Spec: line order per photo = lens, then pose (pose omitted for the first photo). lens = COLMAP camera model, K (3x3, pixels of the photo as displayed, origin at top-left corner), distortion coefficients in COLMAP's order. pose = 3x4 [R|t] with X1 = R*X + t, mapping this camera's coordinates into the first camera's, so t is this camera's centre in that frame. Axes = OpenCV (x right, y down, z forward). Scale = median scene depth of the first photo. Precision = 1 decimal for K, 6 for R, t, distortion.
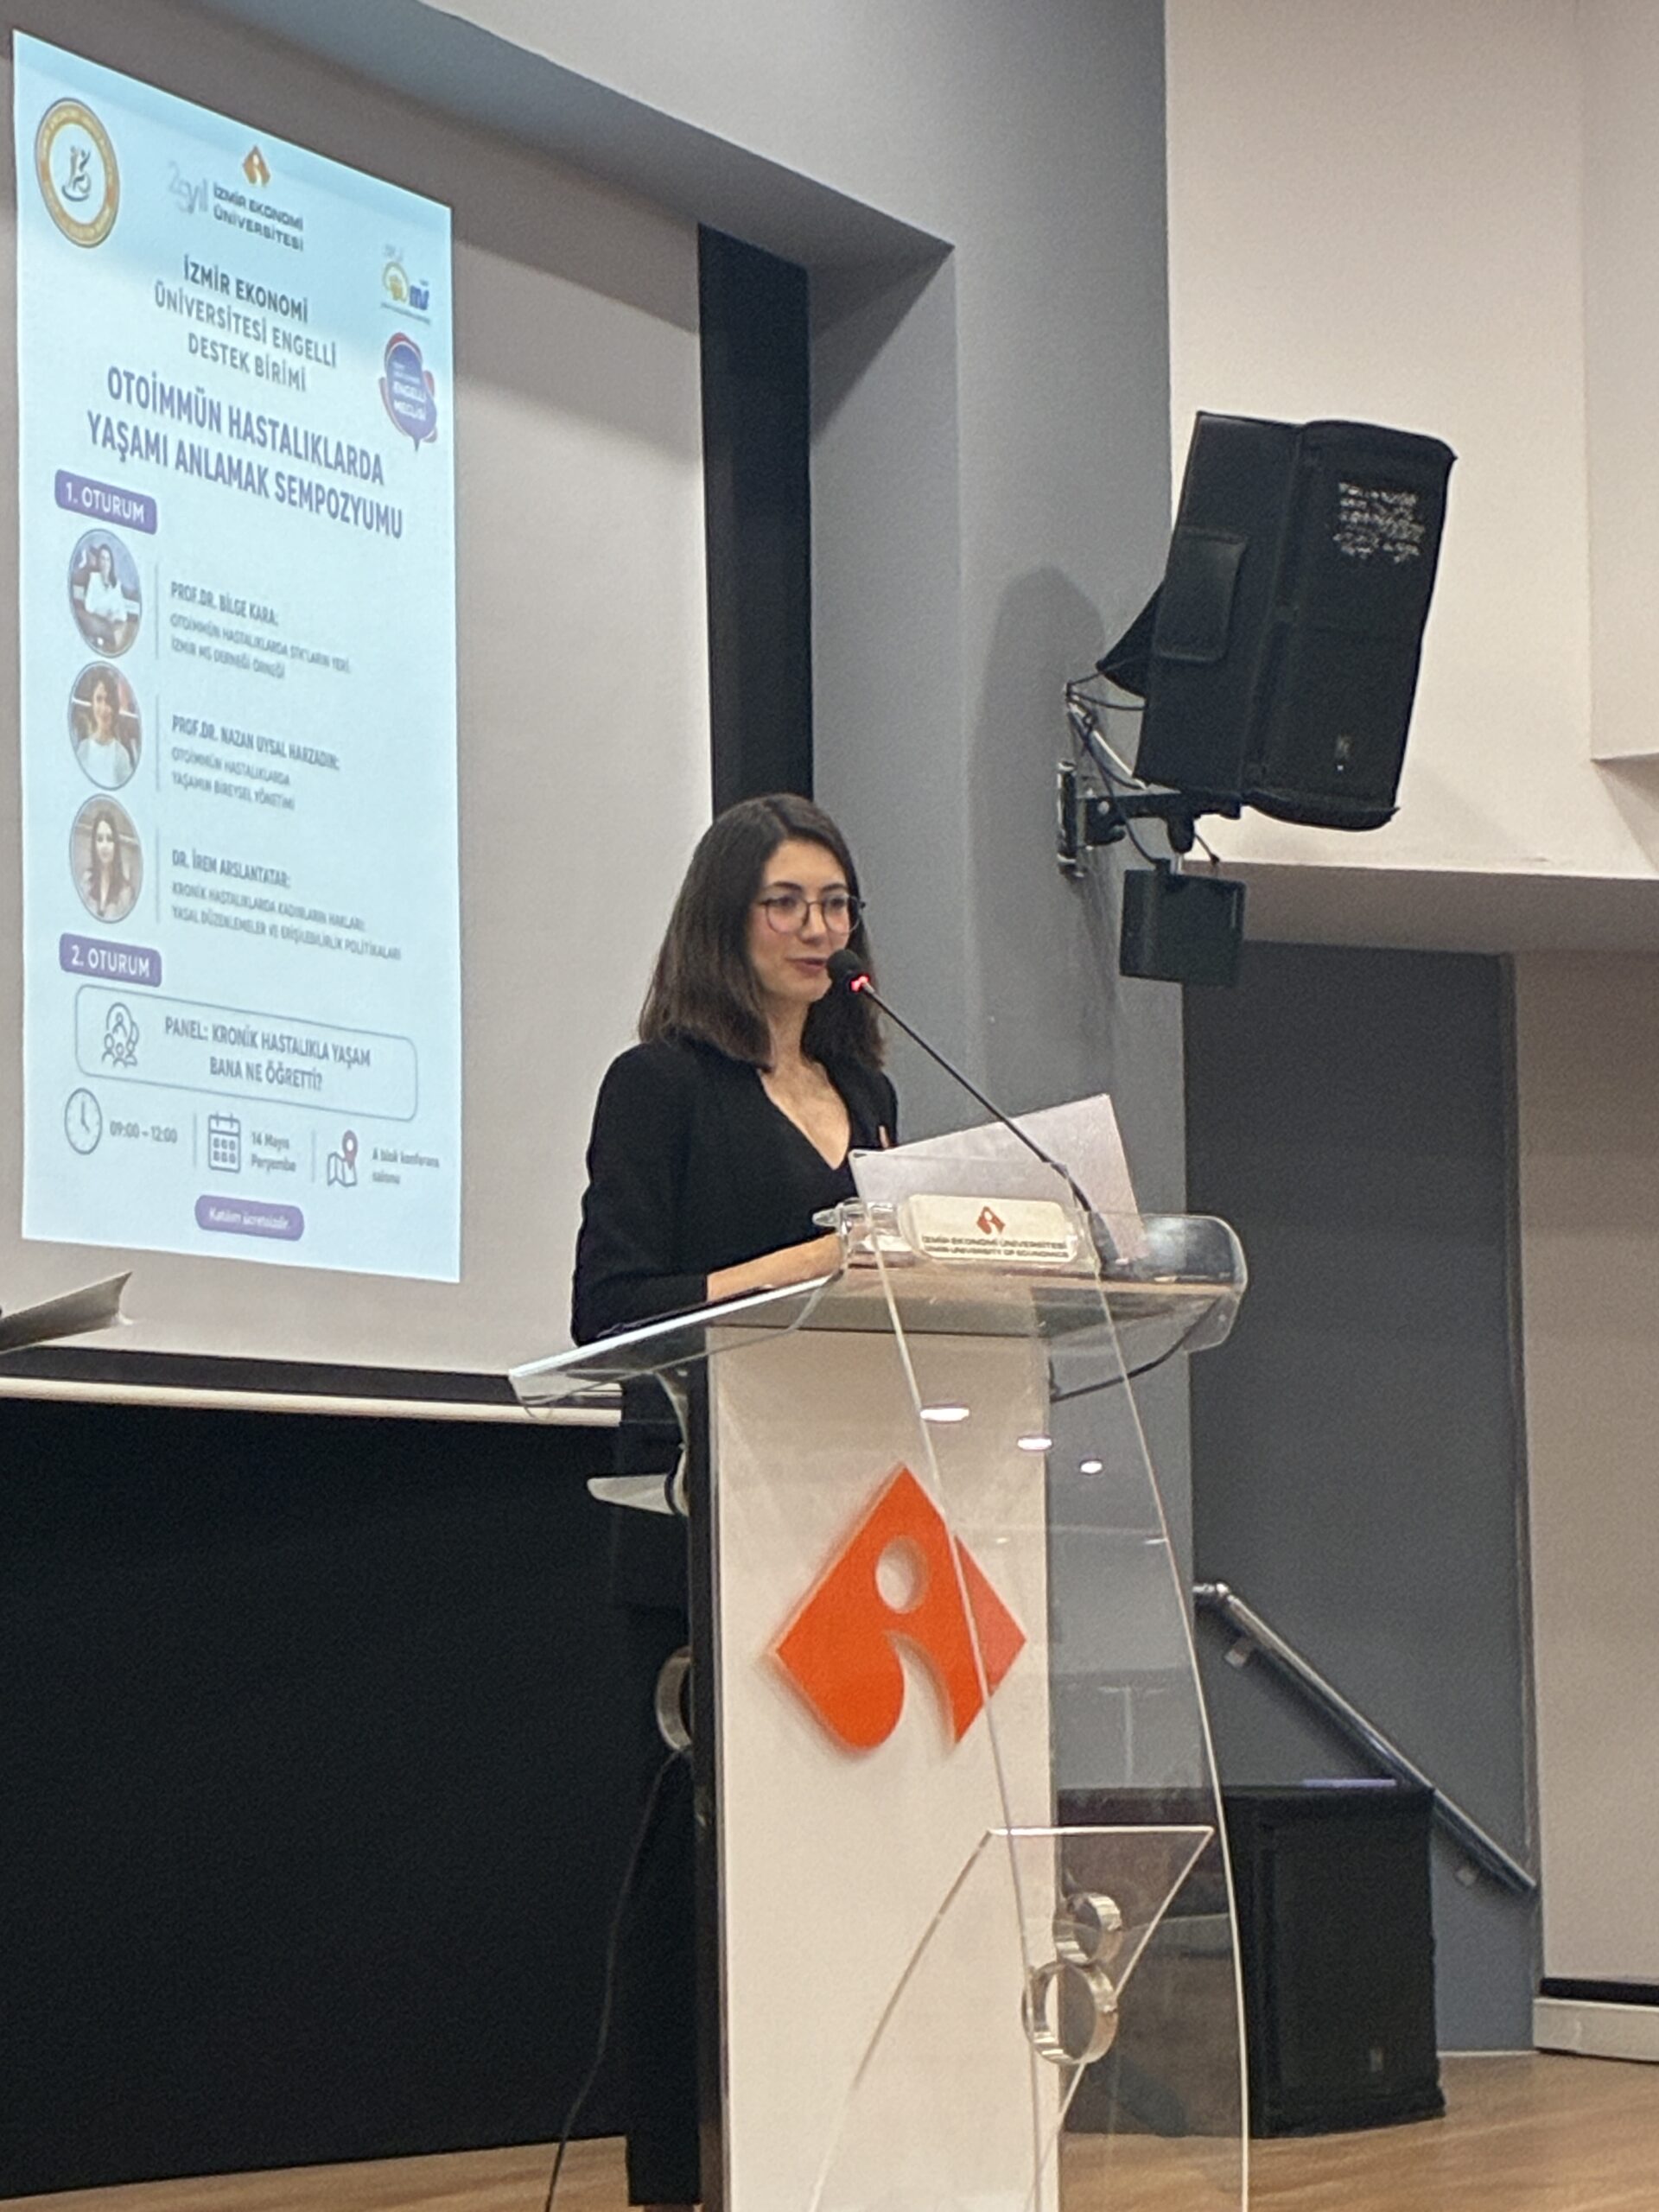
lens RADIAL K [[6263.3, 0, 891.7], [0, 6263.3, 1129.2], [0, 0, 1]] dist [0.128240, 0.000000]
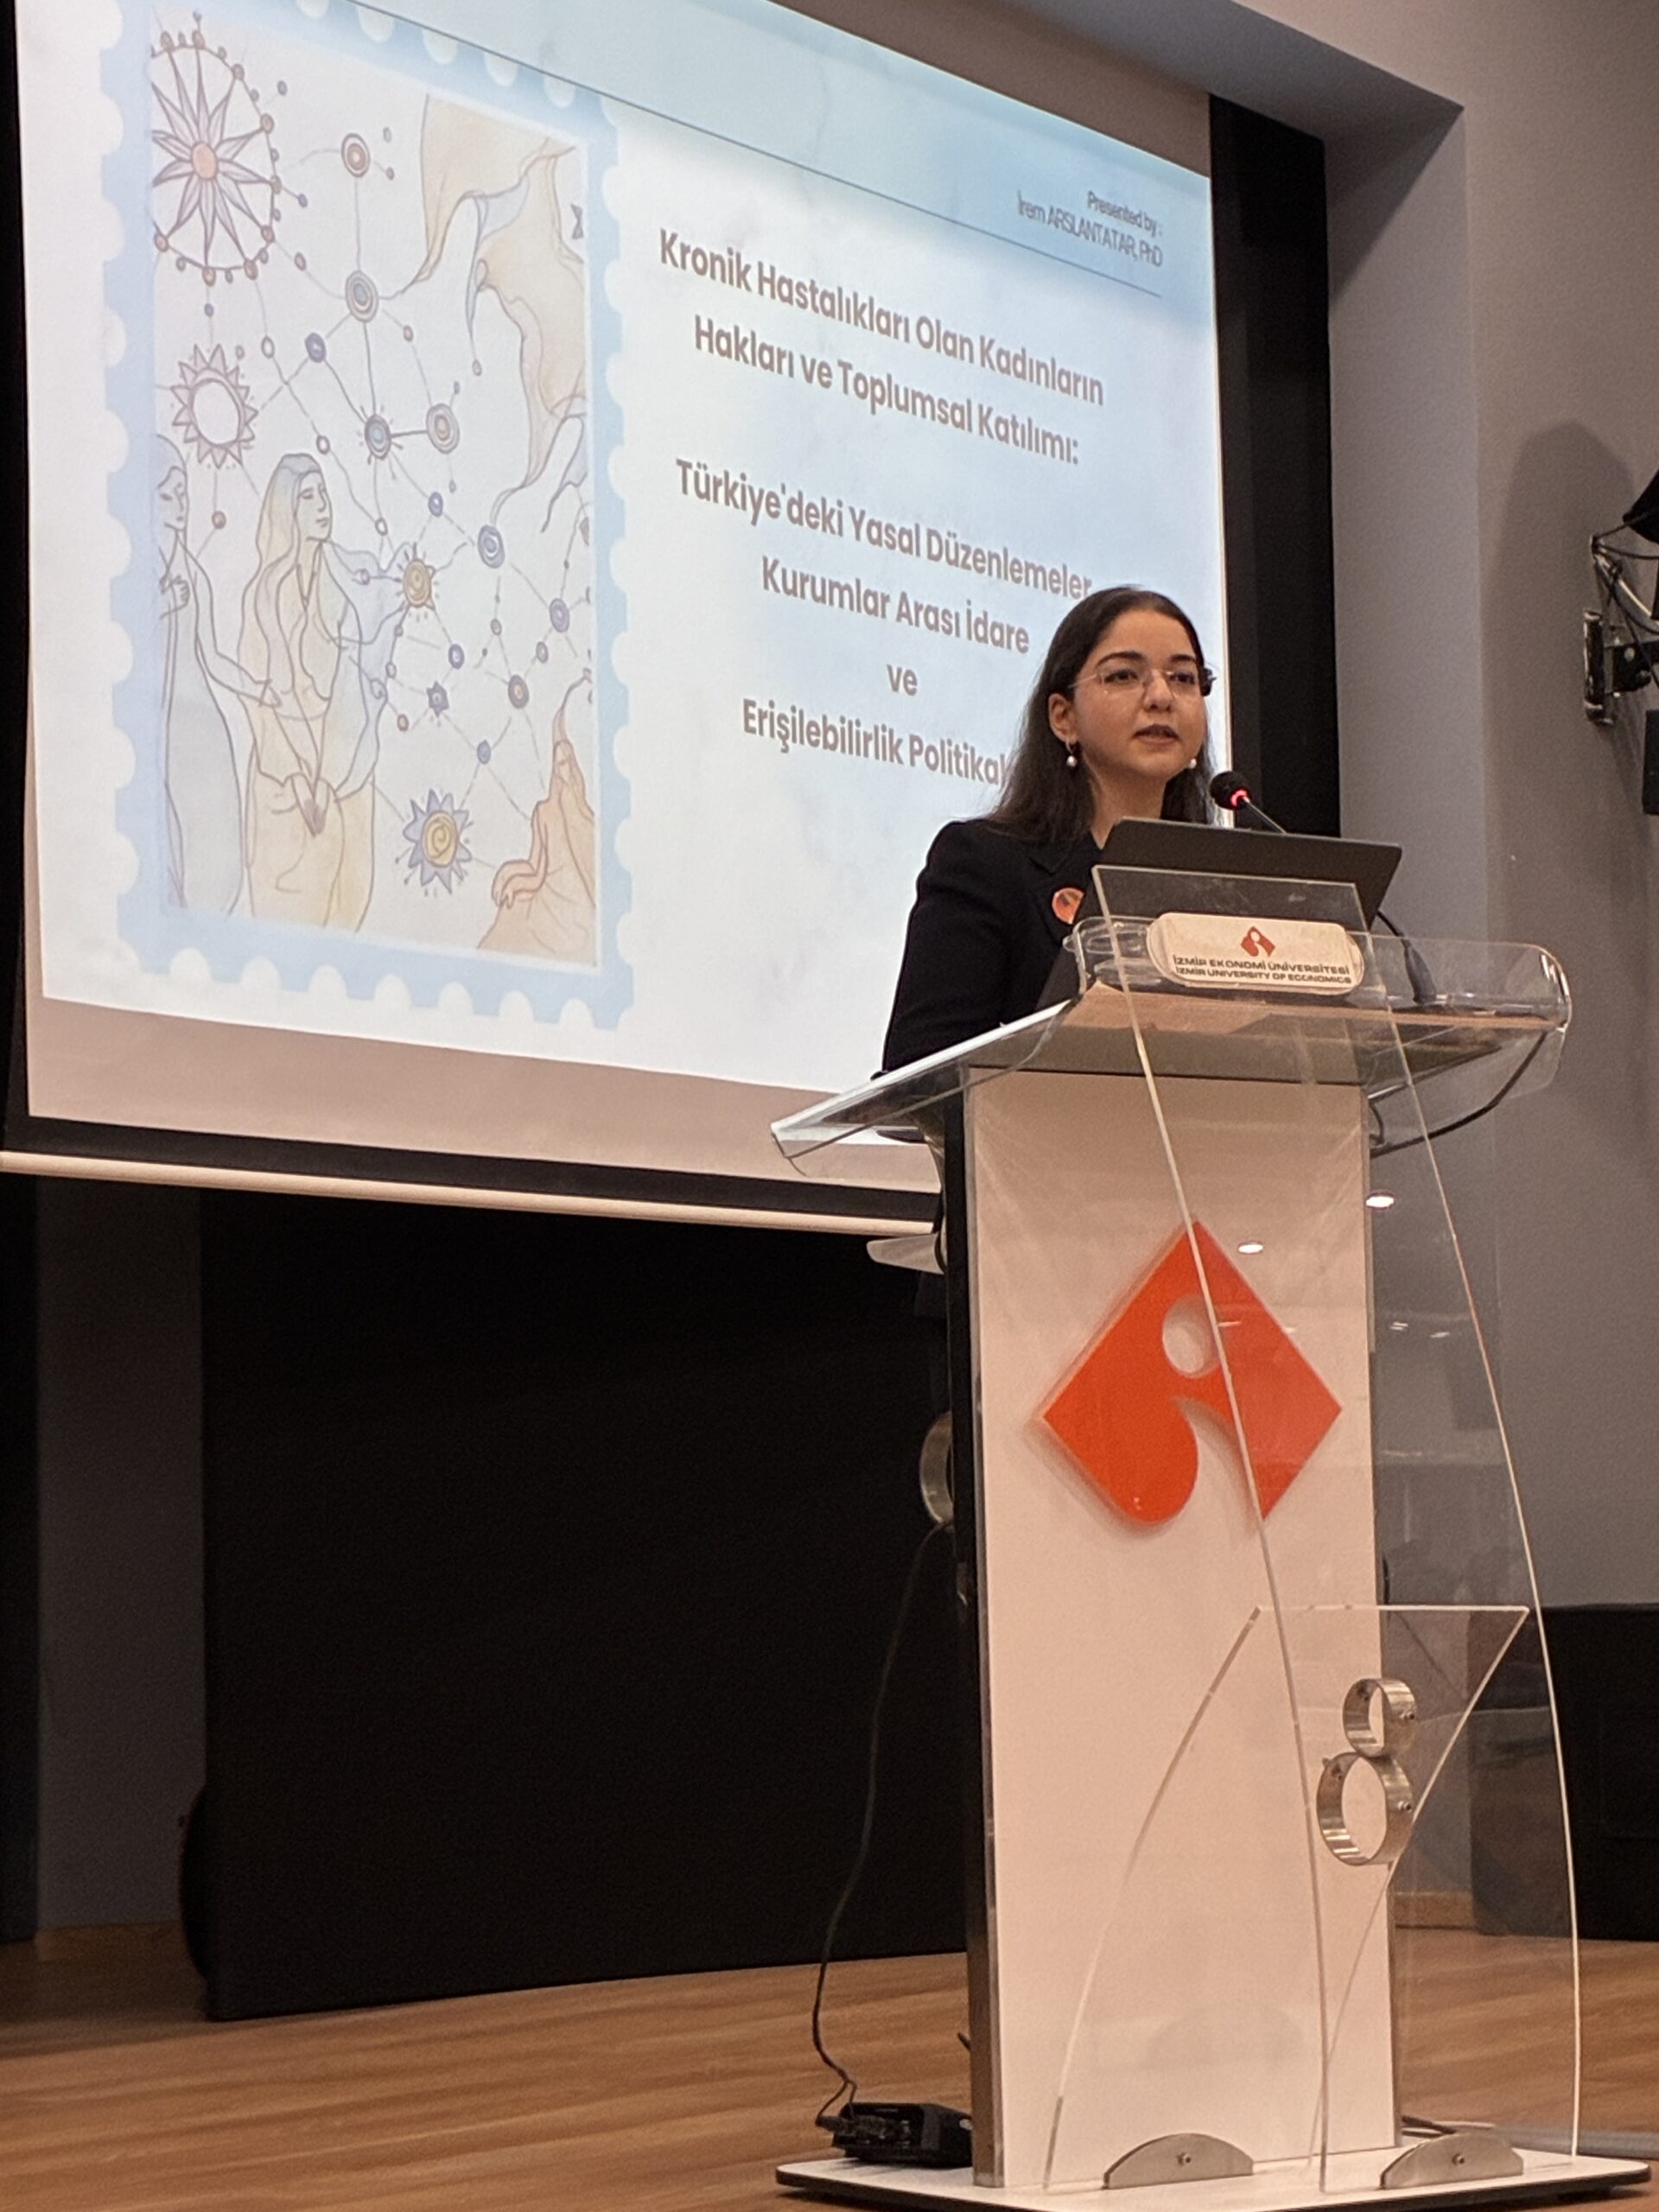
lens RADIAL K [[5134.1, 0, 824.7], [0, 5134.1, 1114.3], [0, 0, 1]] dist [0.145108, 0.000000]
pose [[0.985426, -0.019632, -0.168968, 0.056112], [0.019862, 0.999803, -0.000330, 0.027220], [0.168941, -0.003031, 0.985621, 0.175857]]
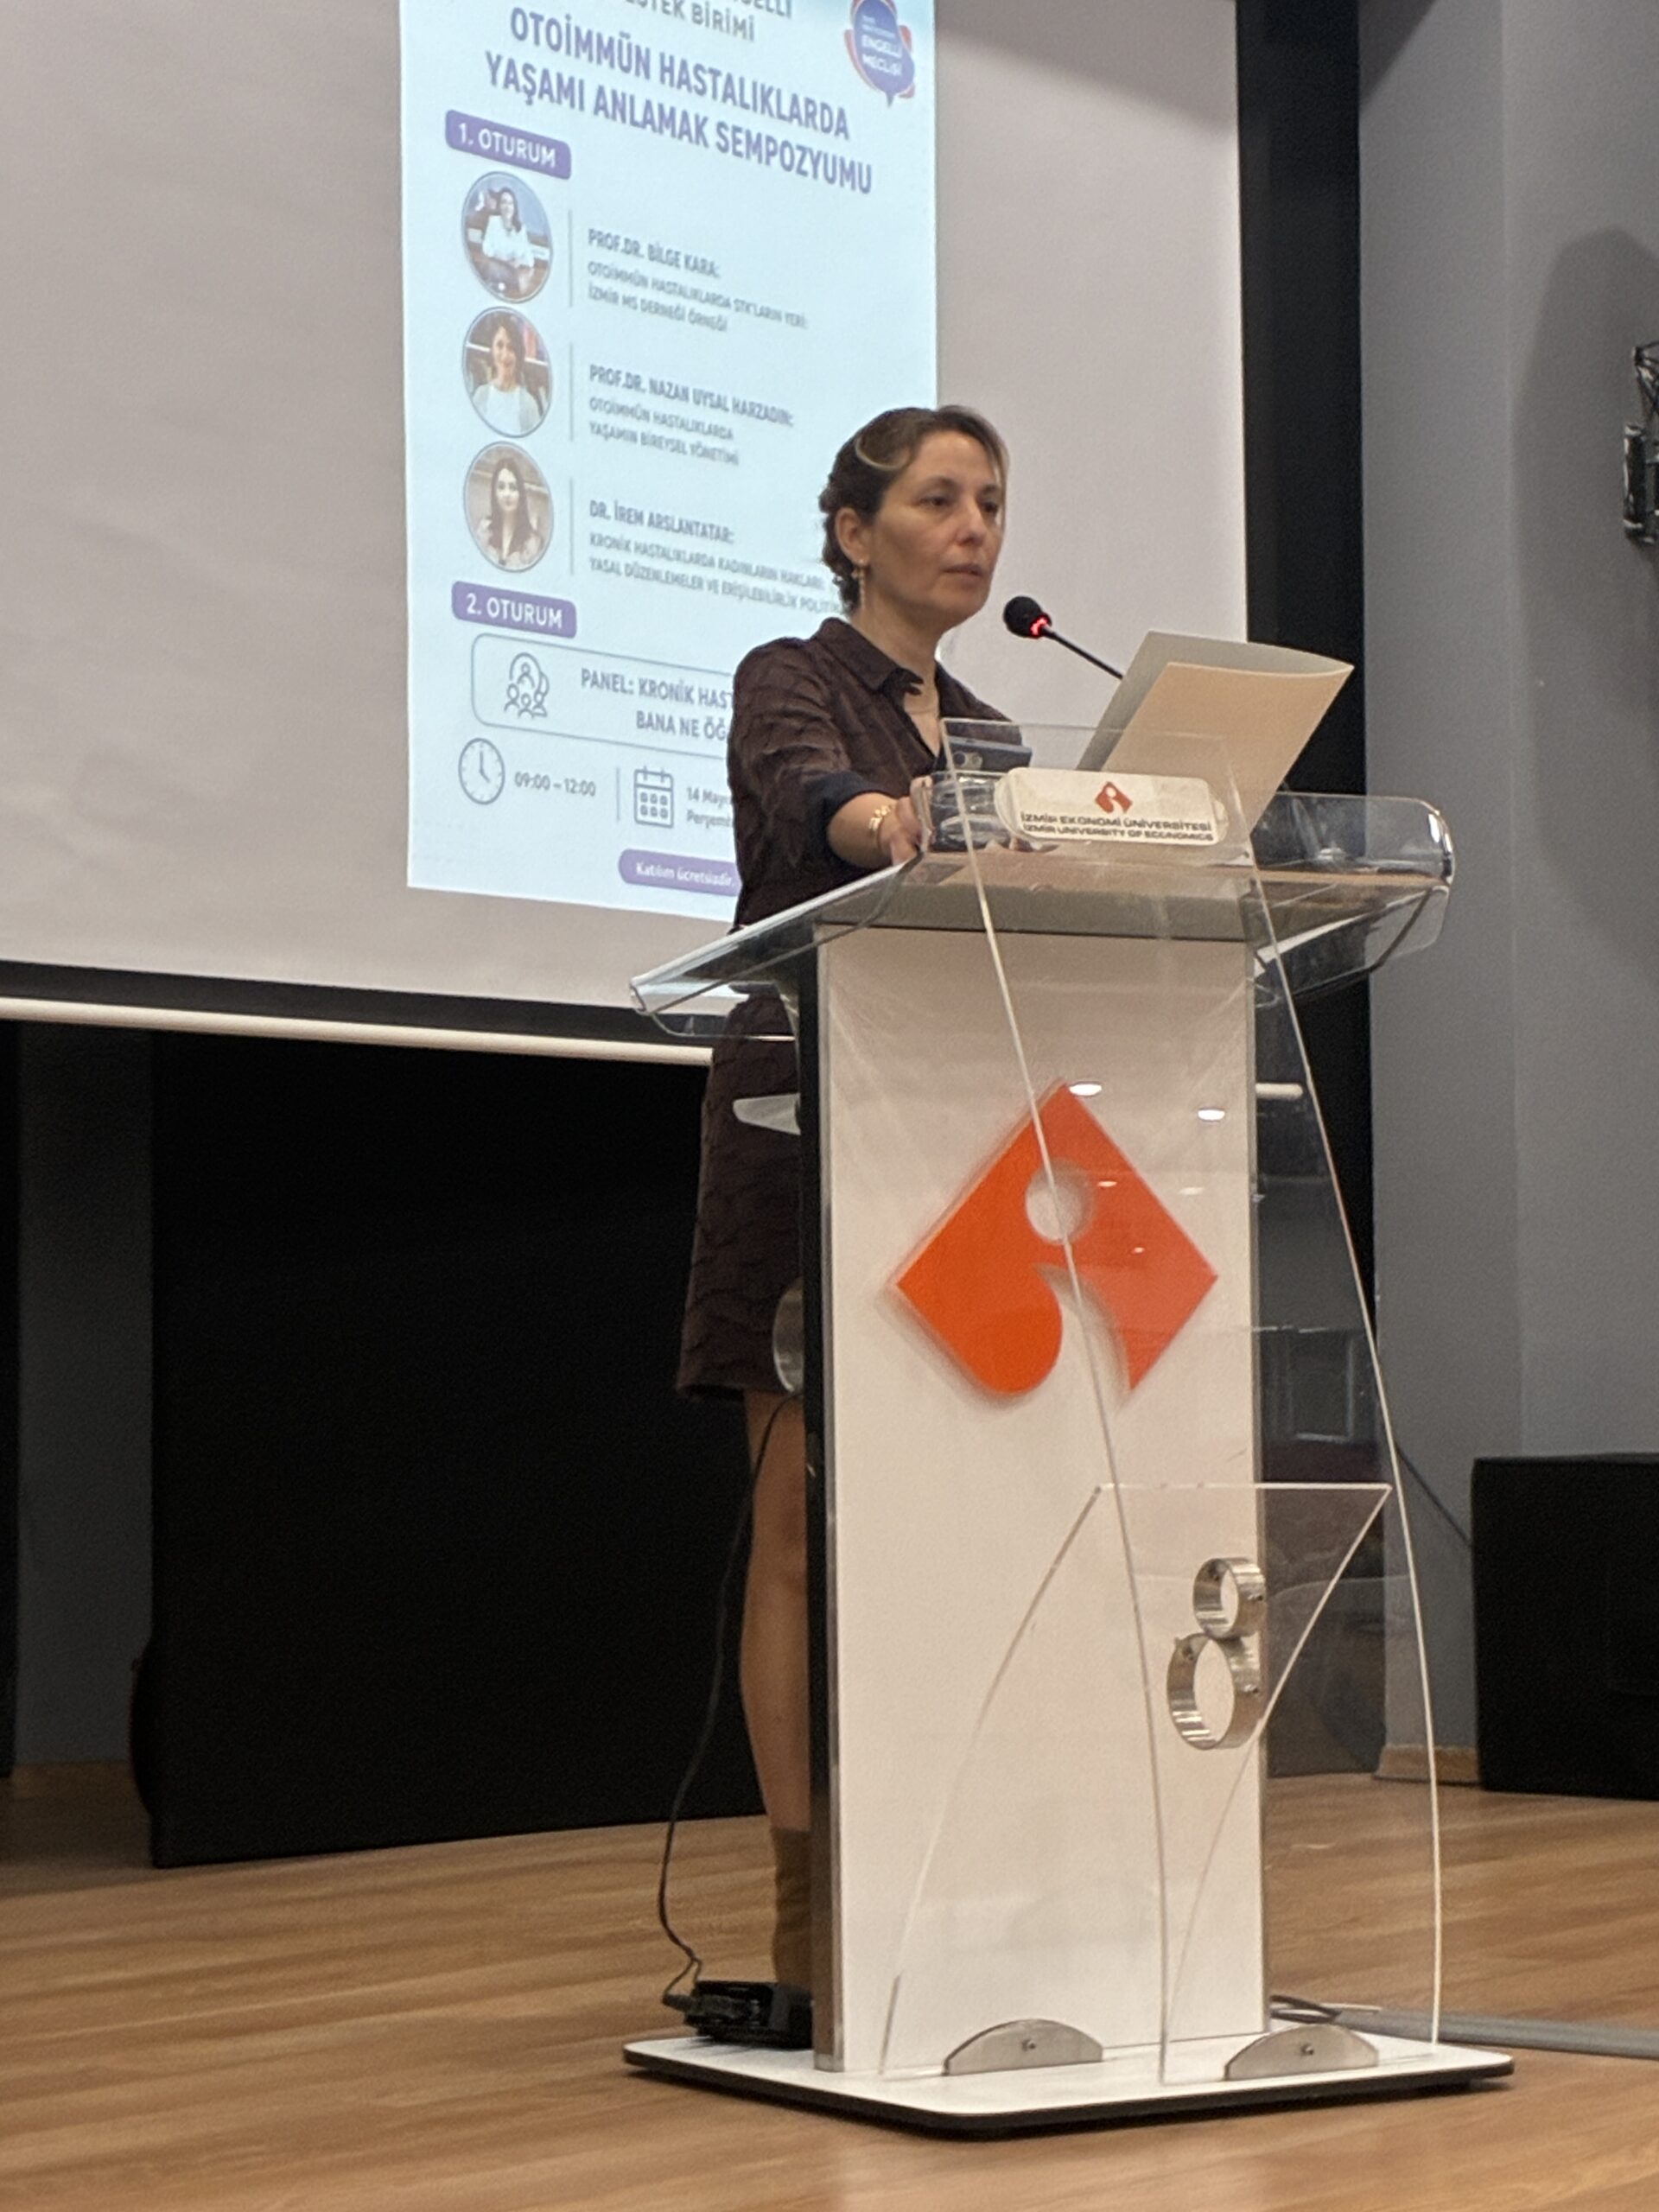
lens RADIAL K [[5227.3, 0, 783.7], [0, 5227.3, 1102.6], [0, 0, 1]] dist [0.197849, 0.000000]
pose [[0.977770, -0.005351, -0.209610, 0.087862], [0.012927, 0.999311, 0.034788, 0.021996], [0.209279, -0.036724, 0.977166, 0.187890]]
